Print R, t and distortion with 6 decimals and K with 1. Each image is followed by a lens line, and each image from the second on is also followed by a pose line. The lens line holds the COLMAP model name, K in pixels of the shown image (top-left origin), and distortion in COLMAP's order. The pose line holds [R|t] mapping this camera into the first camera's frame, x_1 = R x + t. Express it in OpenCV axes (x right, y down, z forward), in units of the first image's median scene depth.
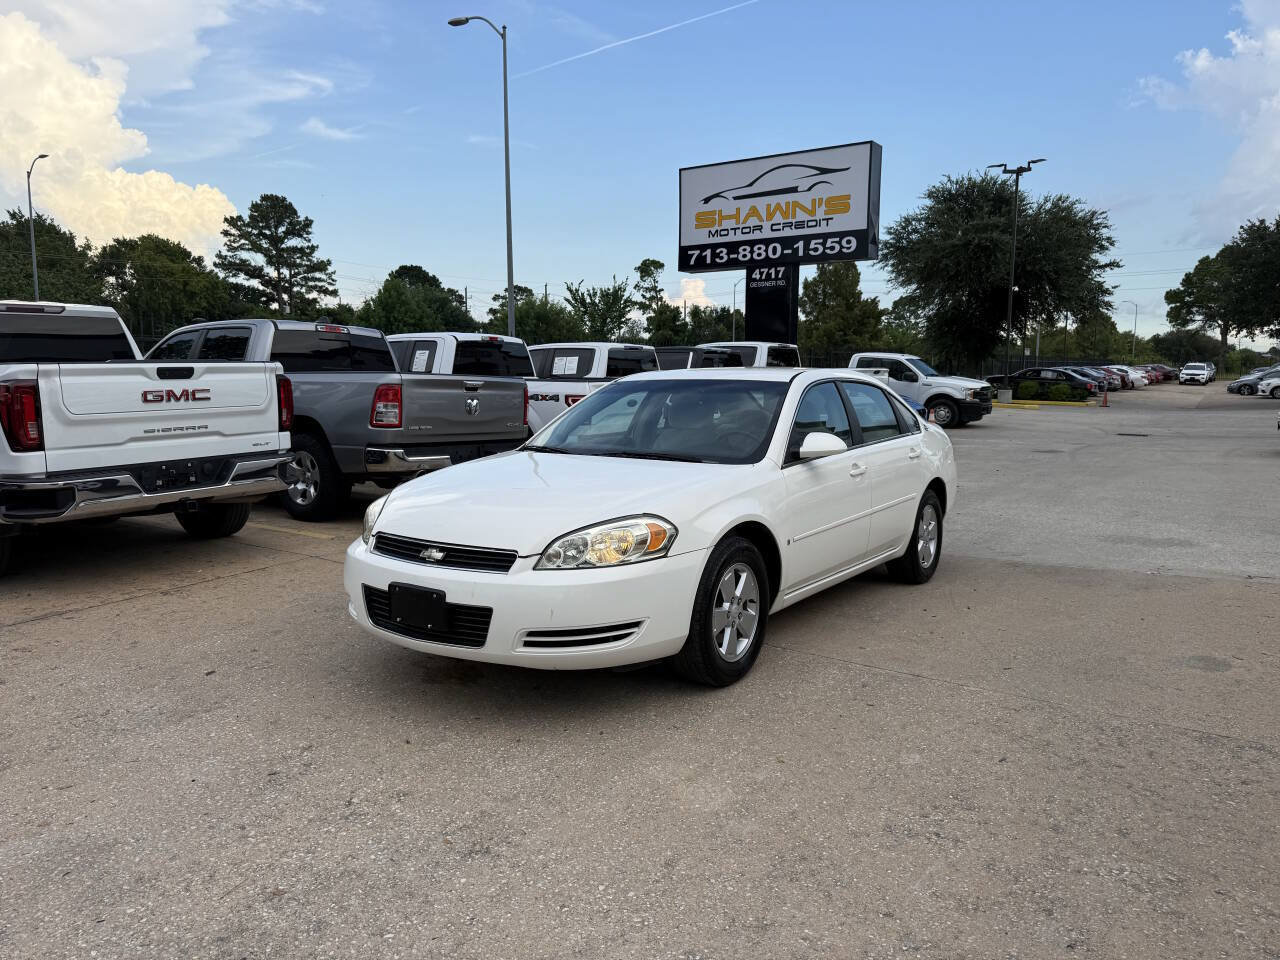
lens RADIAL K [[890.9, 0, 635.7], [0, 890.9, 483.3], [0, 0, 1]] dist [0.040770, -0.044408]
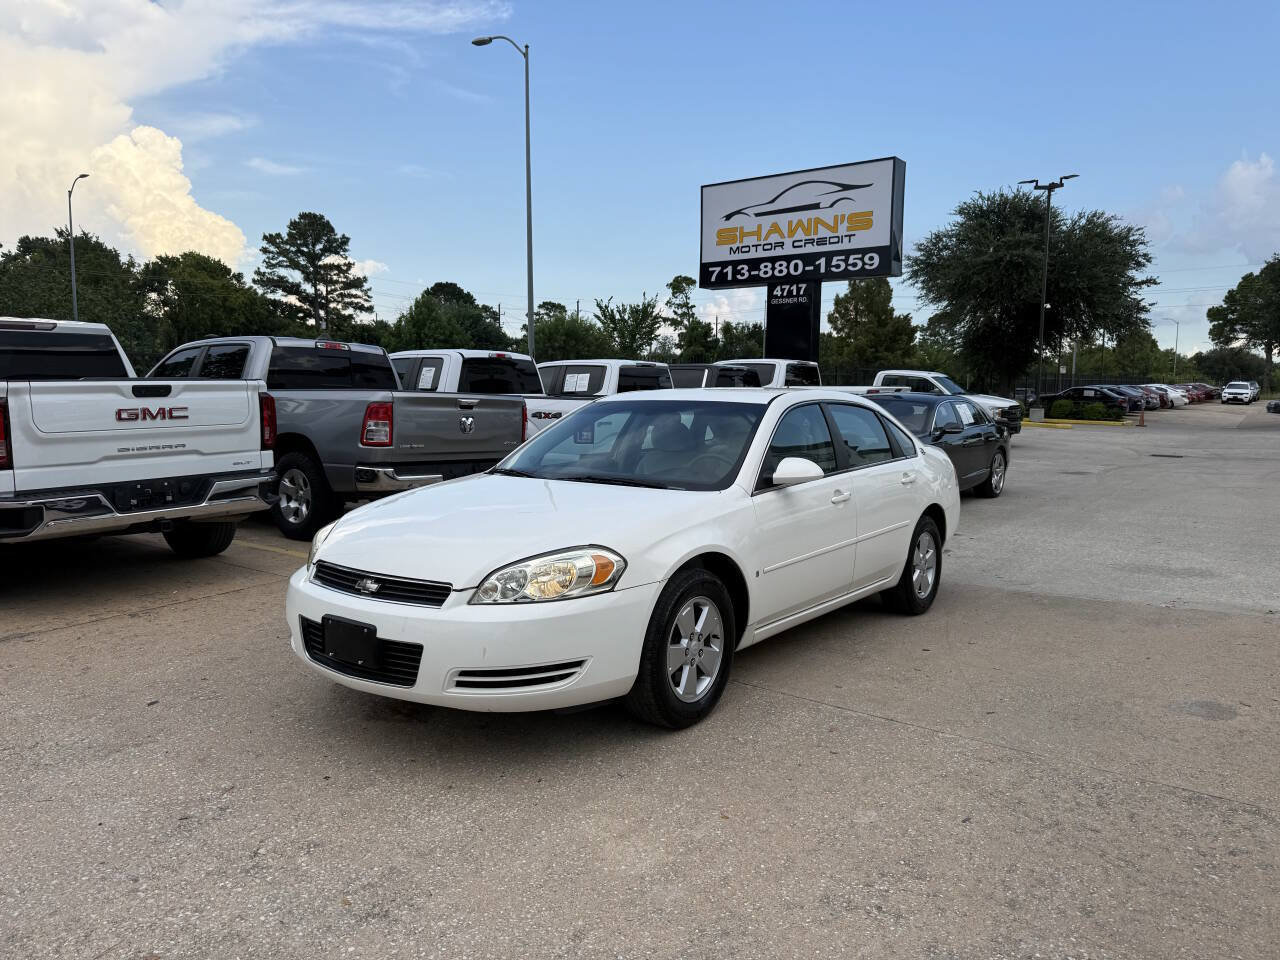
lens RADIAL K [[890.9, 0, 635.7], [0, 890.9, 483.3], [0, 0, 1]] dist [0.040770, -0.044408]
pose [[0.999338, 0.008517, -0.035382, 0.015500], [-0.009137, 0.999807, -0.017414, -0.002604], [0.035227, 0.017726, 0.999222, 0.010004]]
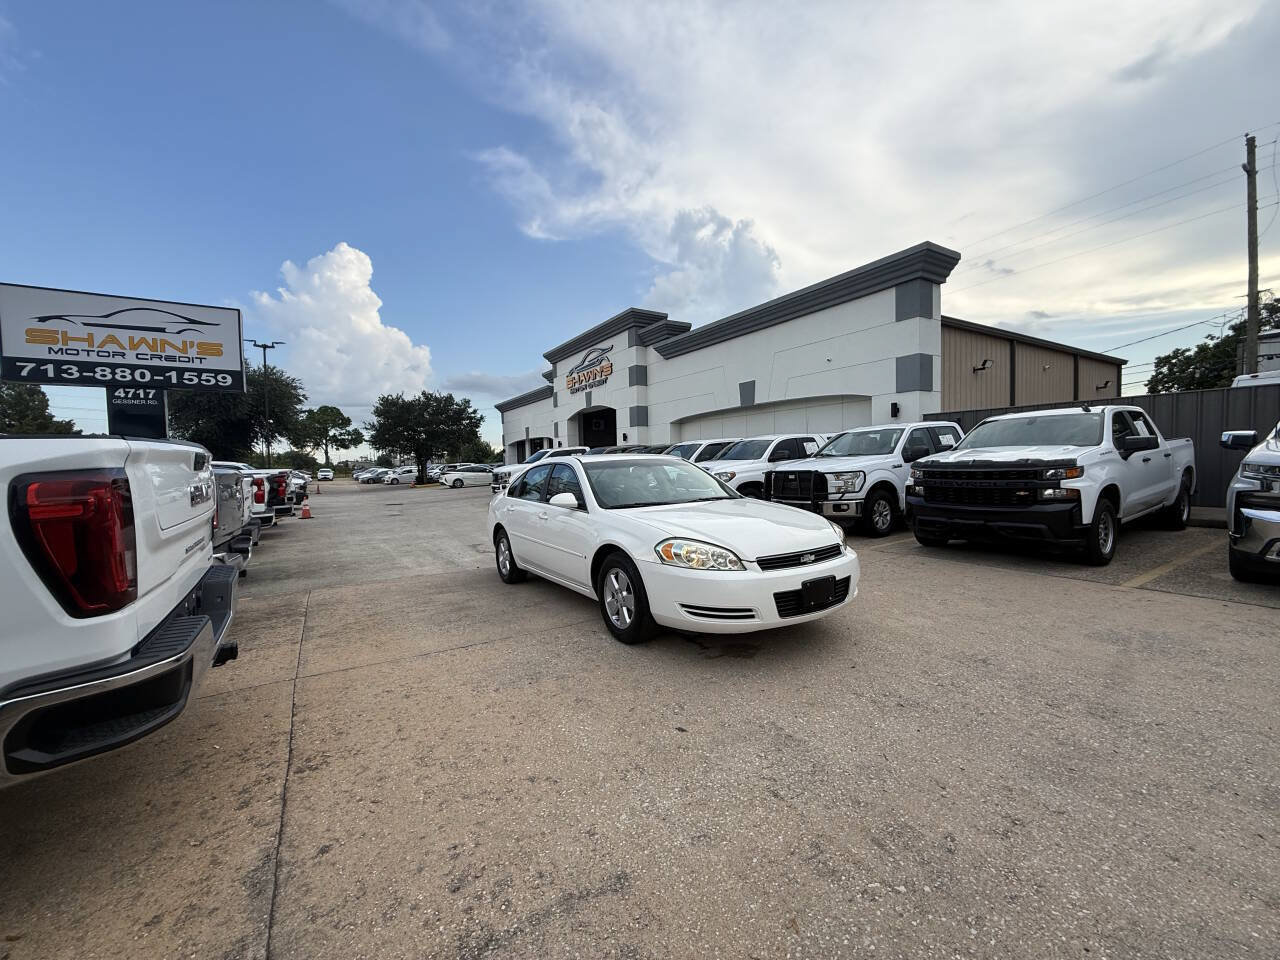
lens RADIAL K [[502.3, 0, 633.5], [0, 502.3, 486.3], [0, 0, 1]] dist [0.000344, 0.000569]
pose [[0.406658, -0.051770, 0.912112, -0.205773], [0.142300, 0.989797, -0.007264, -0.015309], [-0.902430, 0.132747, 0.409876, 0.155321]]
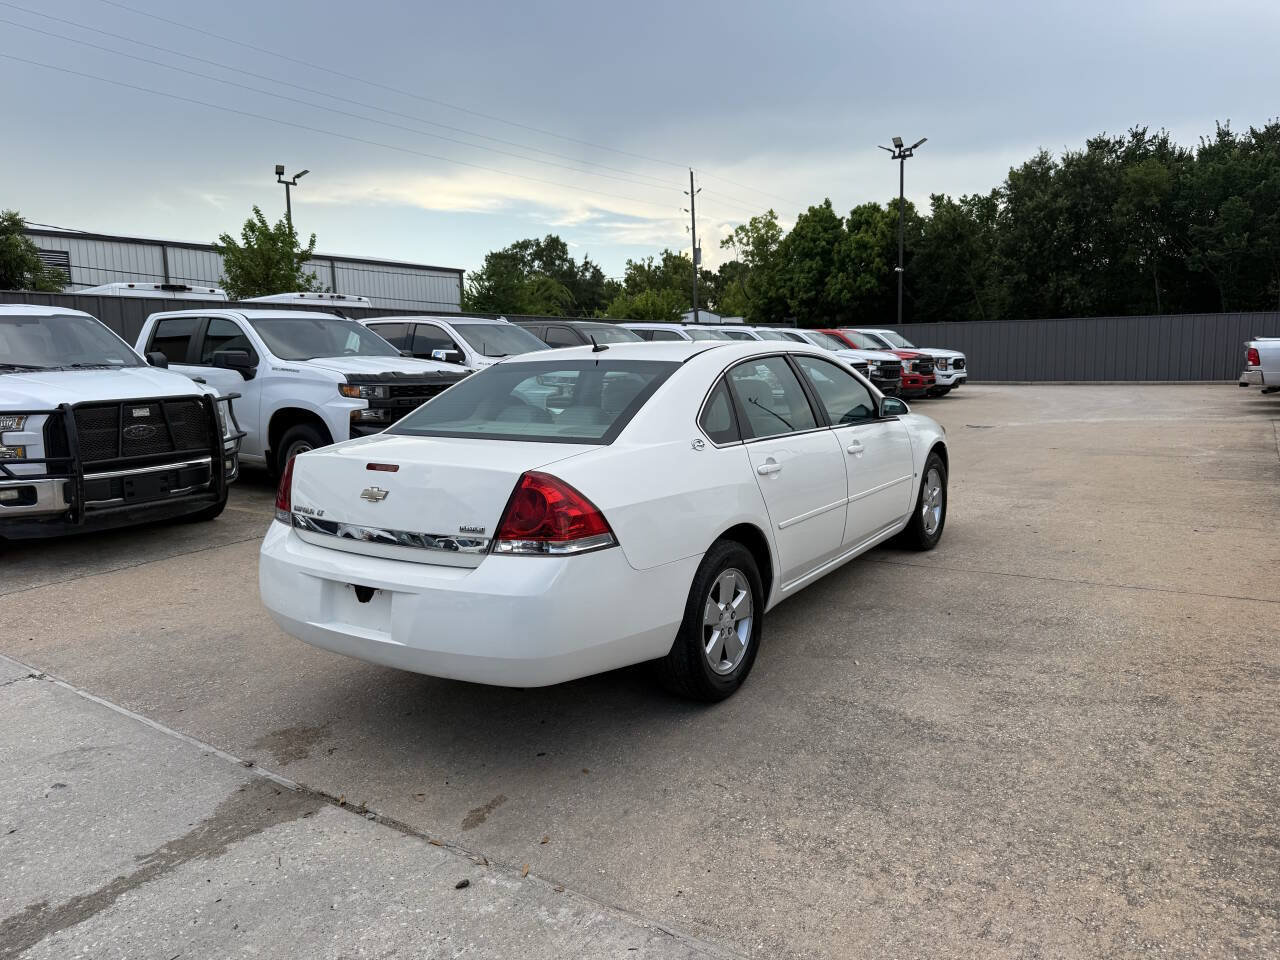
lens RADIAL K [[890.9, 0, 635.7], [0, 890.9, 483.3], [0, 0, 1]] dist [0.040770, -0.044408]
pose [[-0.999497, 0.028736, -0.013454, 0.051136], [0.024130, 0.963734, 0.265771, -0.062222], [0.020603, 0.265313, -0.963942, 0.512314]]
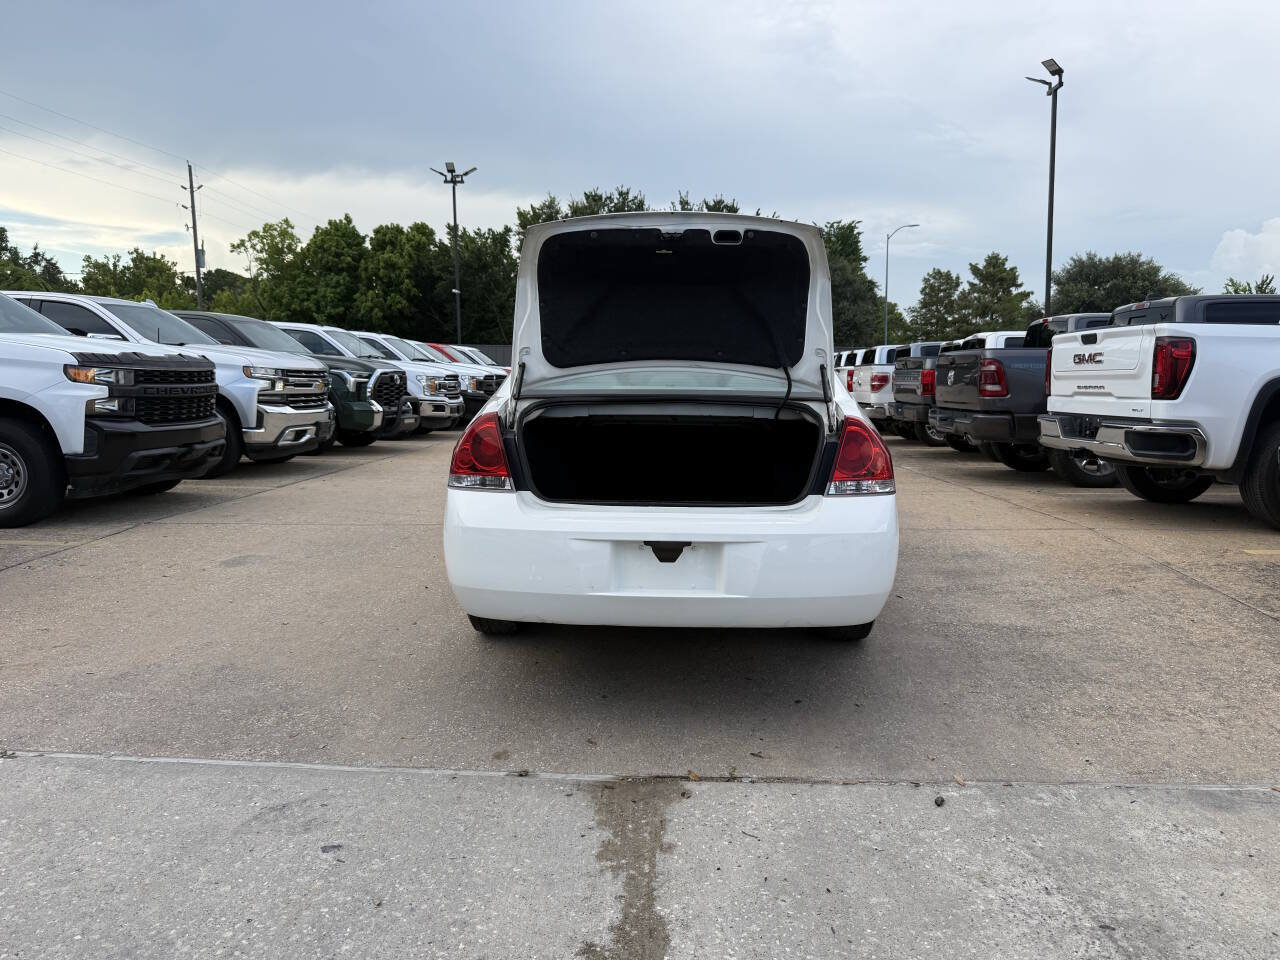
lens RADIAL K [[890.4, 0, 649.5], [0, 890.4, 477.5], [0, 0, 1]] dist [0.052768, -0.065930]
pose [[-0.836450, 0.061336, -0.544599, 0.174593], [-0.072137, 0.972749, 0.220352, -0.046775], [0.543274, 0.223600, -0.809232, 0.478241]]
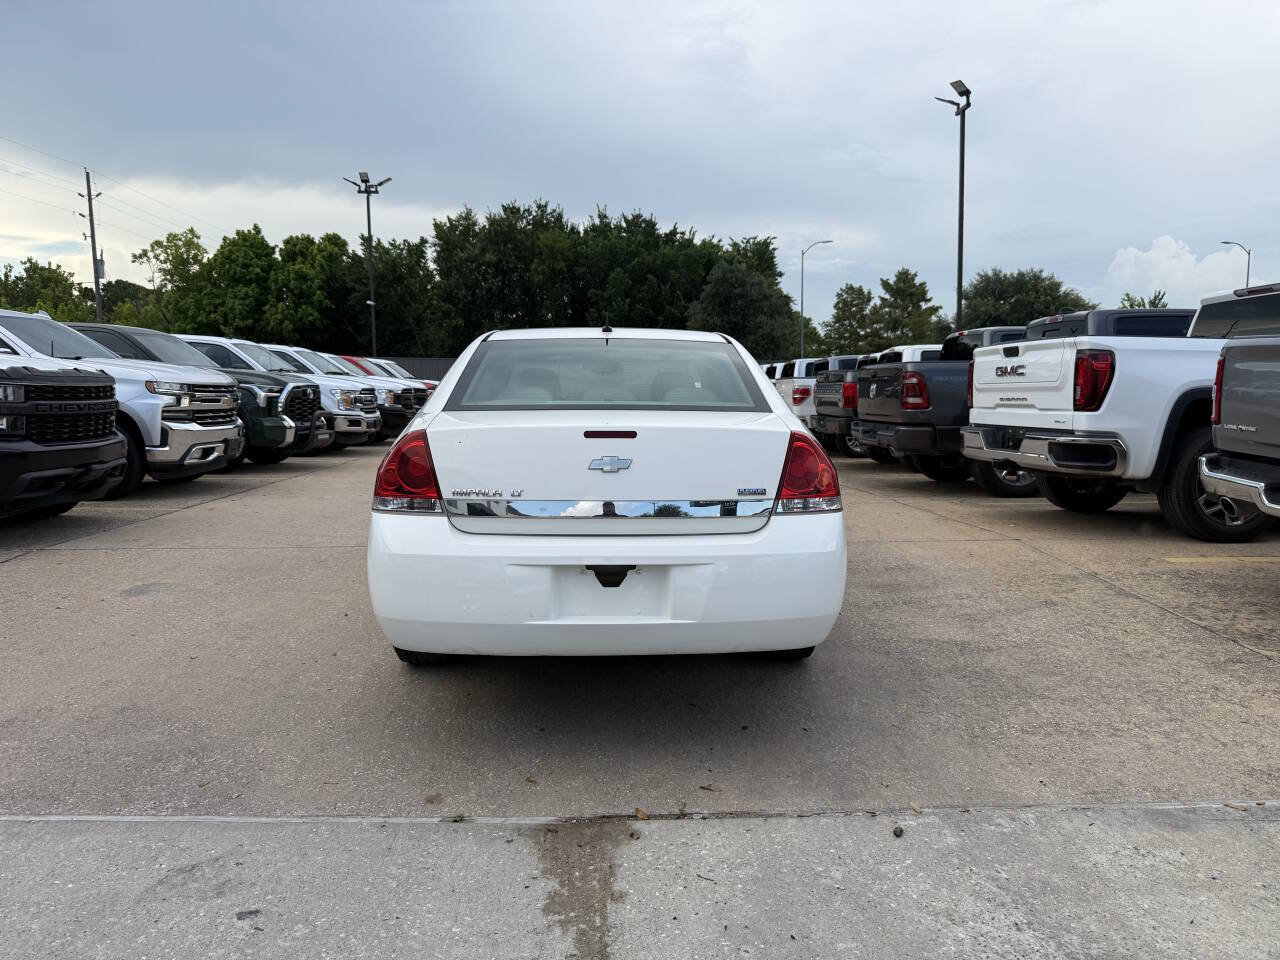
lens RADIAL K [[890.9, 0, 635.7], [0, 890.9, 483.3], [0, 0, 1]] dist [0.040770, -0.044408]
pose [[-0.793703, 0.066328, -0.604678, 0.172898], [-0.076213, 0.975362, 0.207027, -0.045955], [0.603512, 0.210403, -0.769093, 0.470334]]
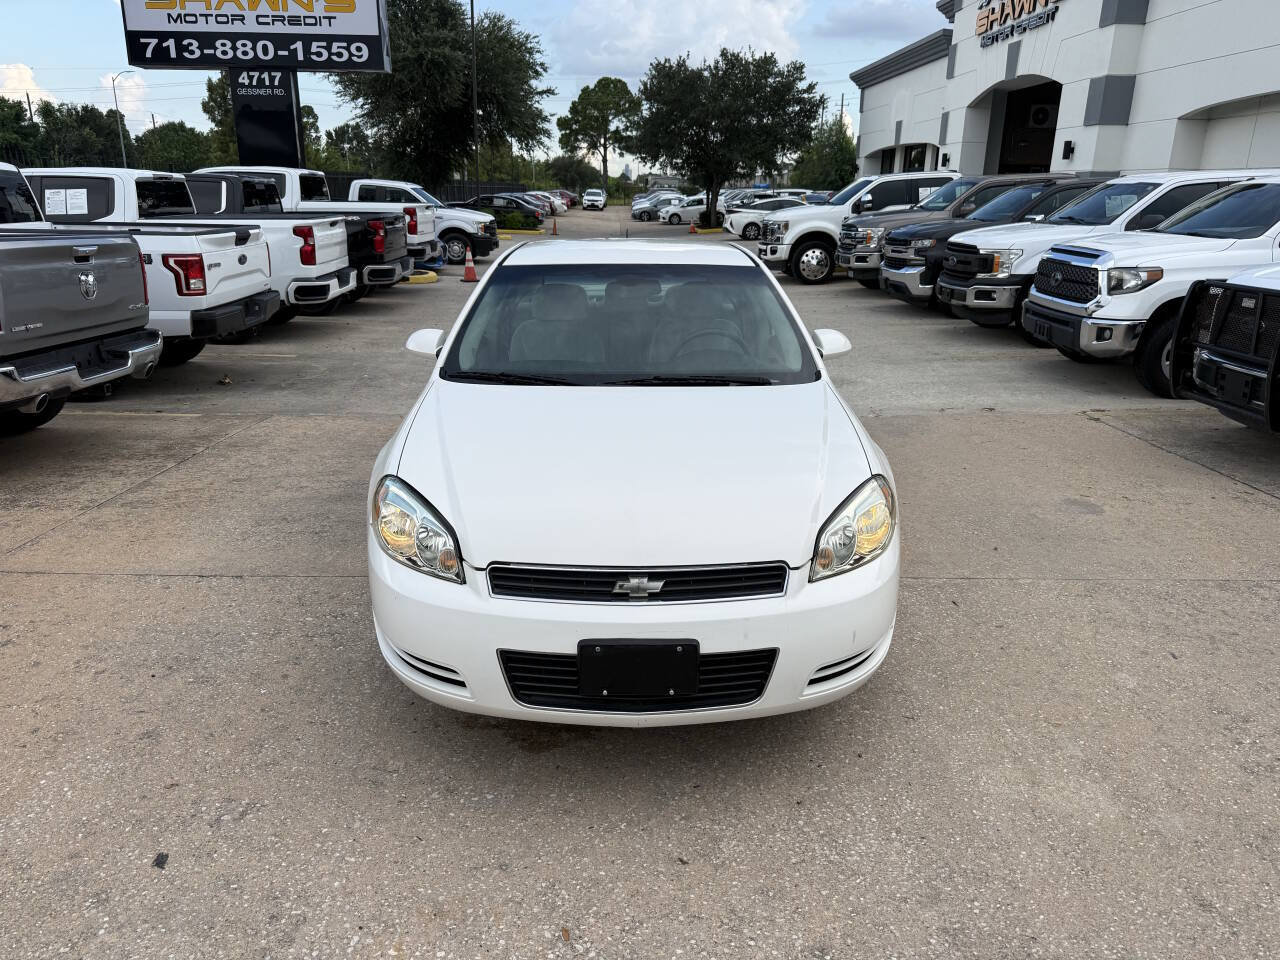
lens RADIAL K [[898.2, 0, 632.6], [0, 898.2, 480.1], [0, 0, 1]] dist [0.028683, -0.025168]
pose [[0.814224, -0.168114, 0.555677, -0.102261], [0.062336, 0.976938, 0.204222, -0.023055], [-0.577195, -0.131644, 0.805926, 0.083023]]
